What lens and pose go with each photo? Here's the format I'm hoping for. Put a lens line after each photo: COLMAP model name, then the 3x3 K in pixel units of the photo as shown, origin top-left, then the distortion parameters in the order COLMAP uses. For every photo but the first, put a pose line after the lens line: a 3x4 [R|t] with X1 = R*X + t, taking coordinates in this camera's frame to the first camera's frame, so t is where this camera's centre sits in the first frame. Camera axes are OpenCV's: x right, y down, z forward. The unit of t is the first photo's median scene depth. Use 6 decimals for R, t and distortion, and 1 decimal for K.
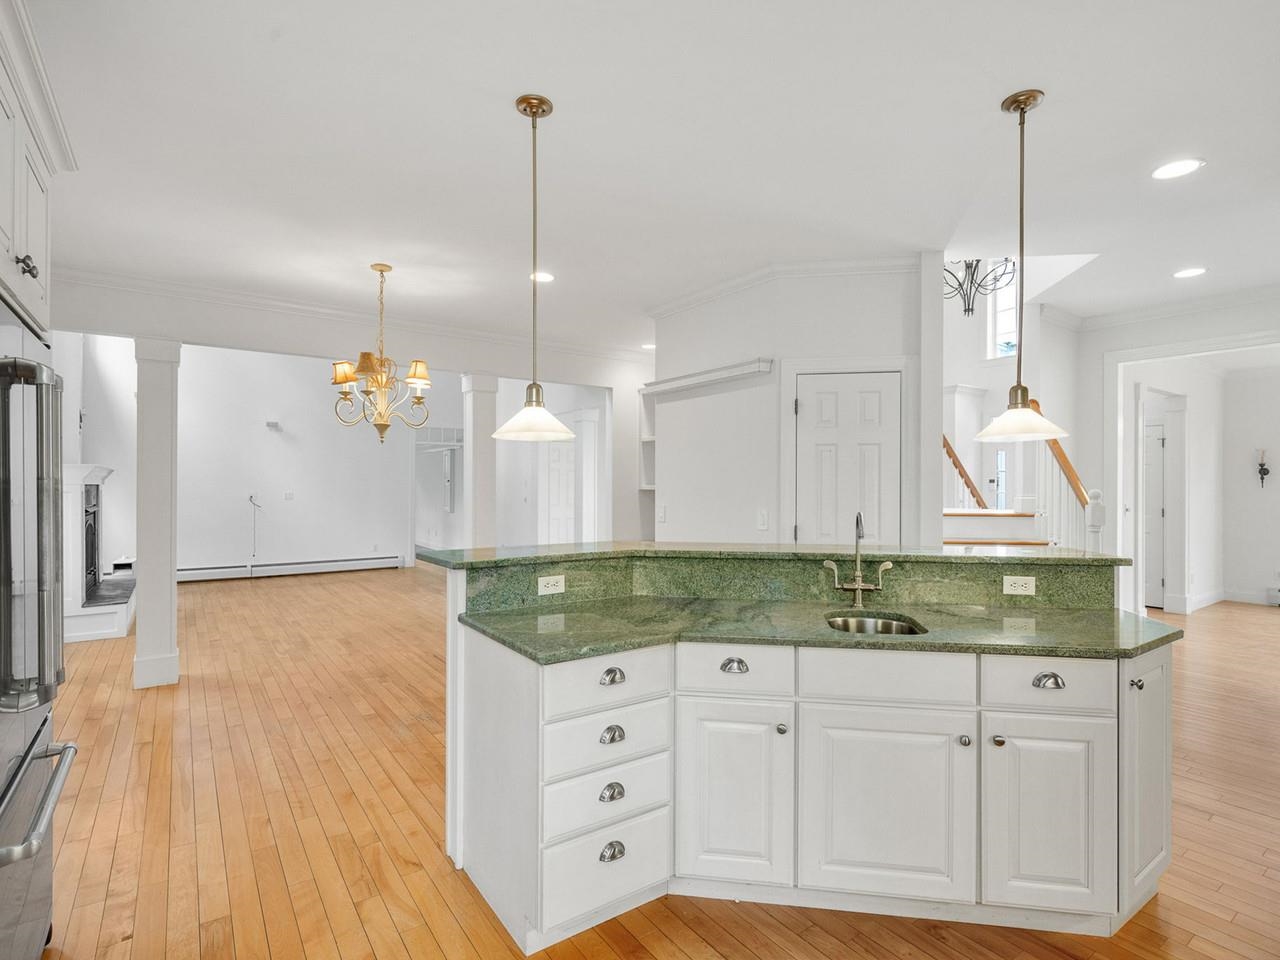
lens RADIAL K [[673.2, 0, 640.0], [0, 673.2, 480.0], [0, 0, 1]] dist [0.000668, 0.000114]
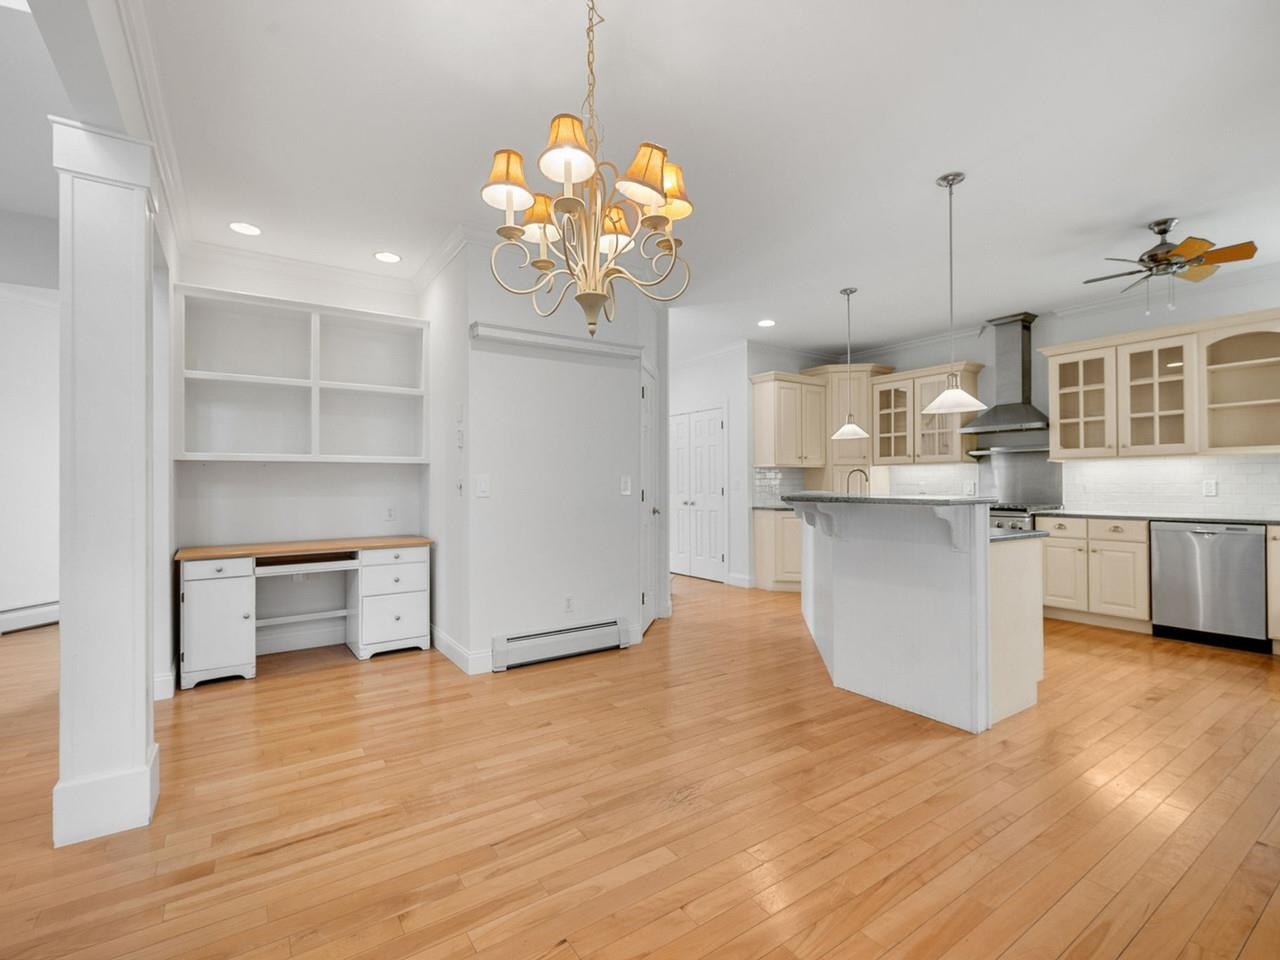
lens RADIAL K [[607.1, 0, 636.5], [0, 607.1, 478.2], [0, 0, 1]] dist [-0.001090, -0.000419]
pose [[-0.013602, 0.009790, 0.999860, -0.983061], [0.001203, 0.999952, -0.009774, 0.064702], [-0.999907, 0.001070, -0.013613, 1.151896]]
